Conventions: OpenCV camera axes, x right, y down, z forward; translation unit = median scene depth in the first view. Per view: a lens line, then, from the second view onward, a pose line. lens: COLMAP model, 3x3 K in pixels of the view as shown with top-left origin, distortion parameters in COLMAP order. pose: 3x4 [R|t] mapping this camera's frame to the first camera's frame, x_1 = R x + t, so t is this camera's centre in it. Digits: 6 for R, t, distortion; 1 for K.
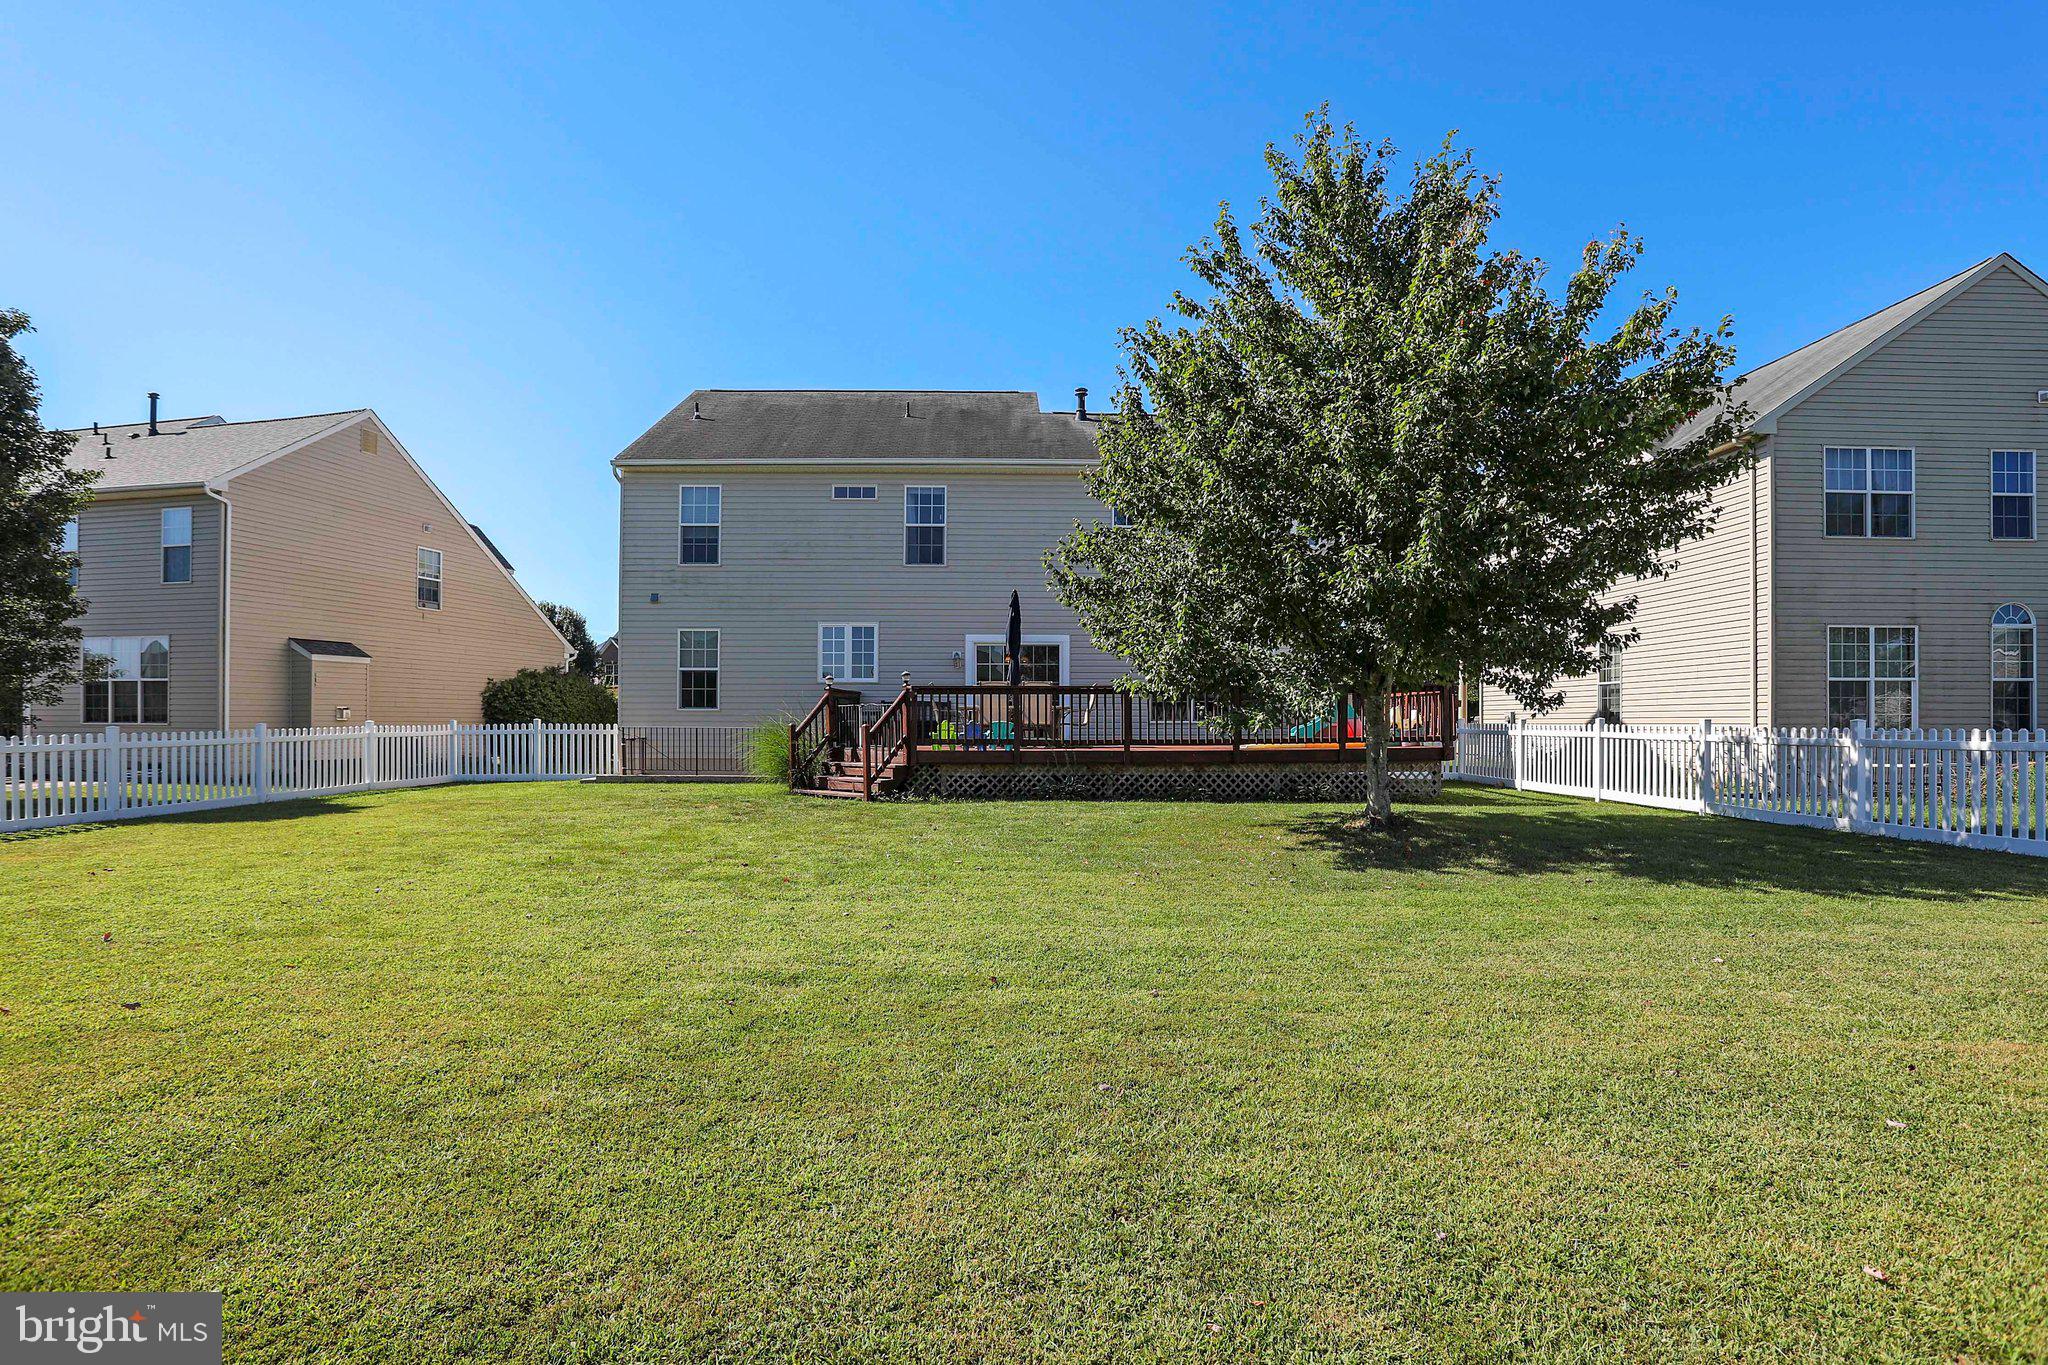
lens RADIAL K [[1009.6, 0, 1031.5], [0, 1009.6, 704.0], [0, 0, 1]] dist [-0.072118, 0.027211]
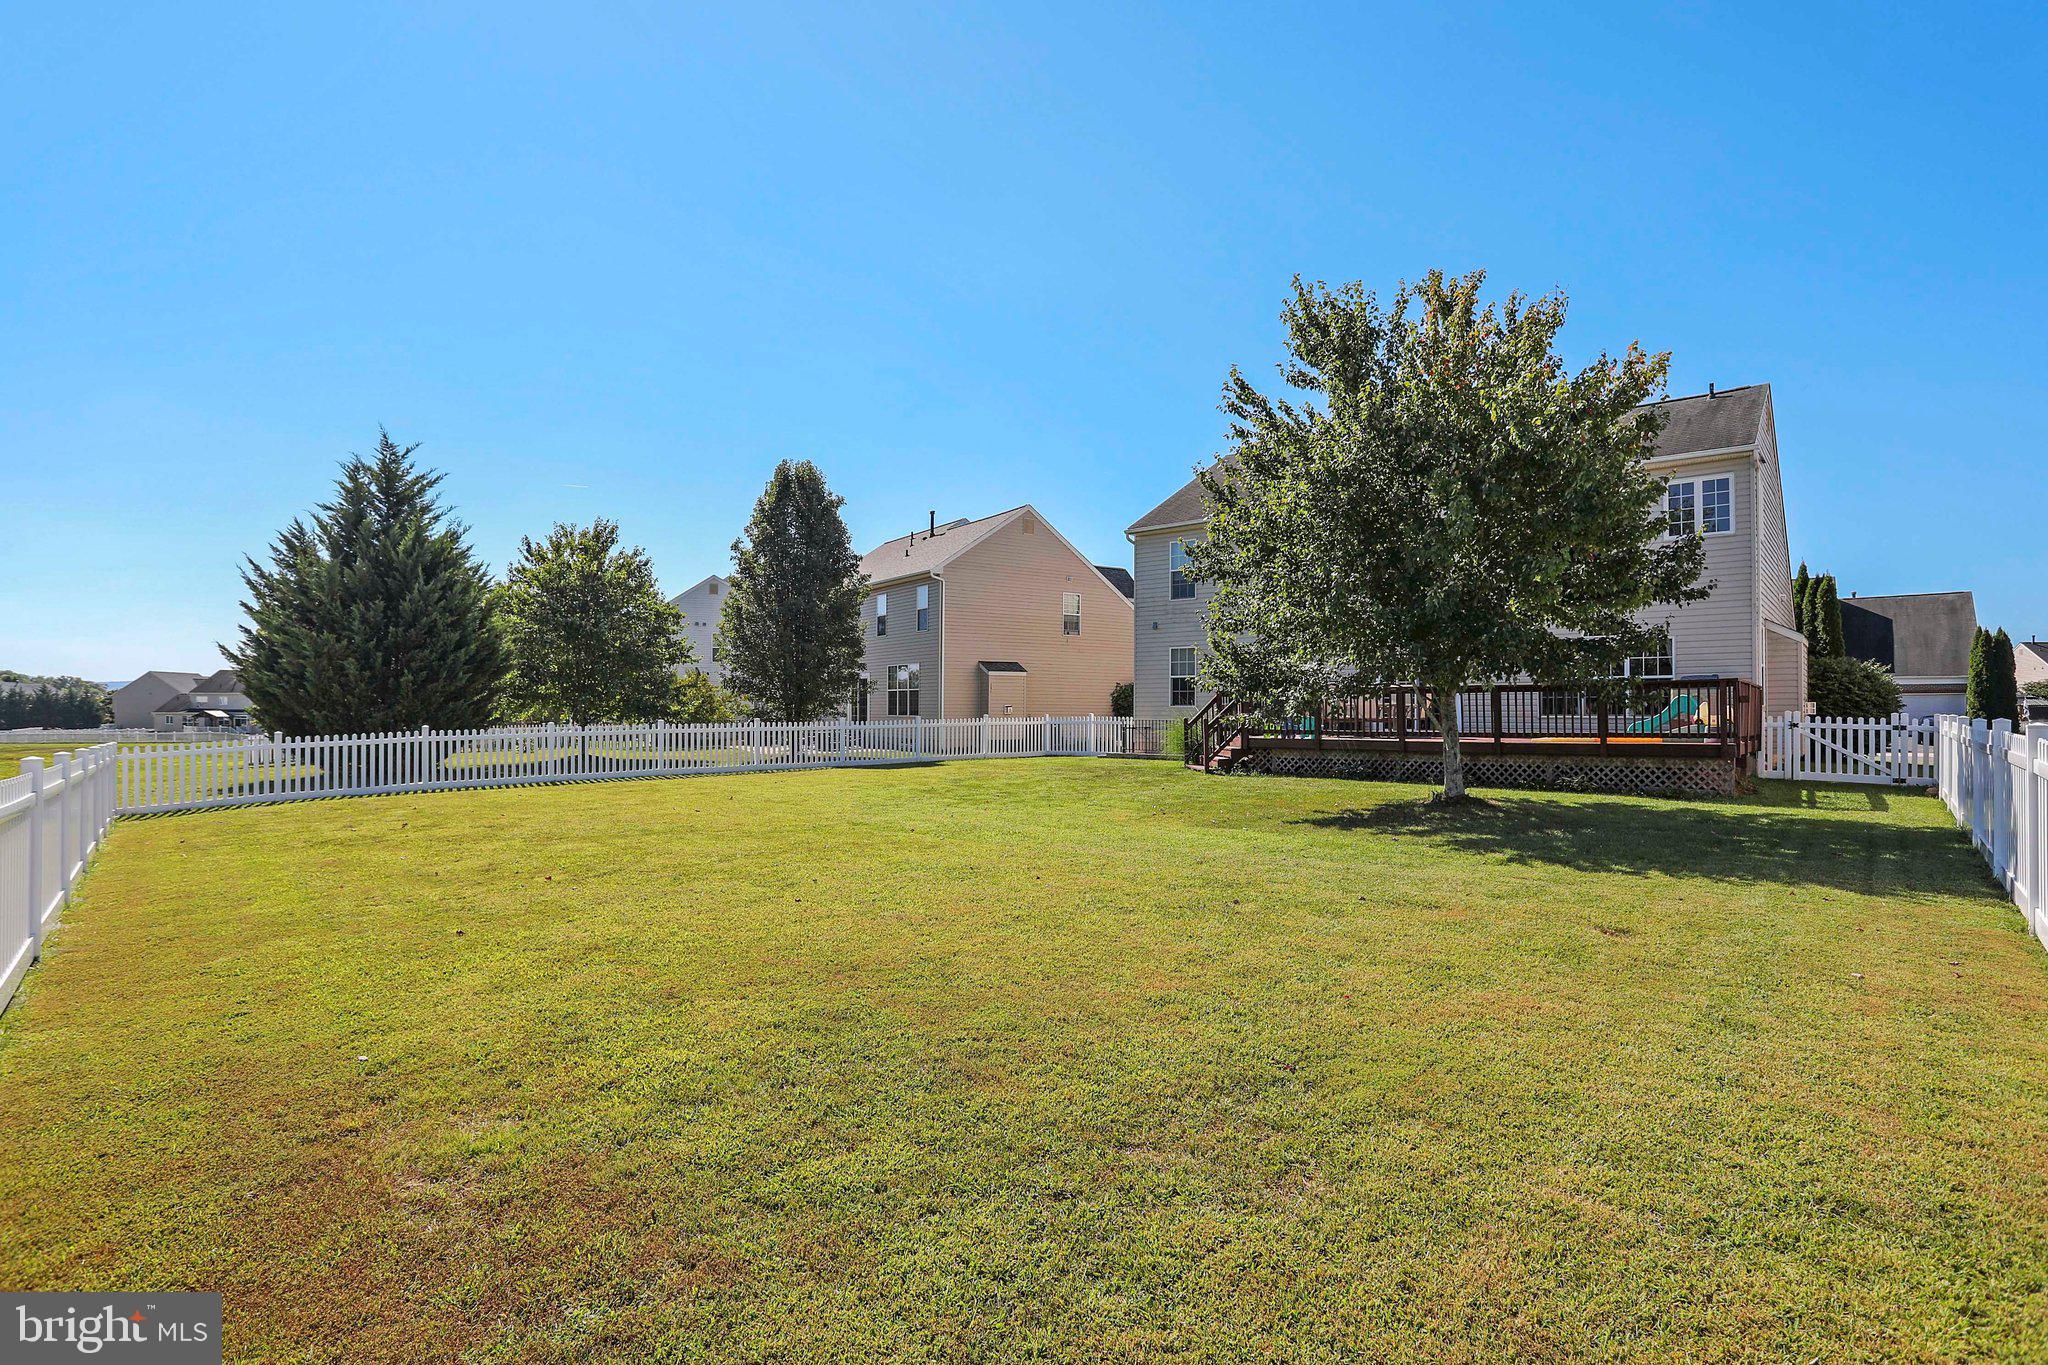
lens RADIAL K [[1009.6, 0, 1031.5], [0, 1009.6, 704.0], [0, 0, 1]] dist [-0.072118, 0.027211]
pose [[0.720995, -0.005131, -0.692922, 0.479261], [0.012341, 0.999909, 0.005437, -0.007744], [0.692831, -0.012471, 0.720992, -0.128283]]
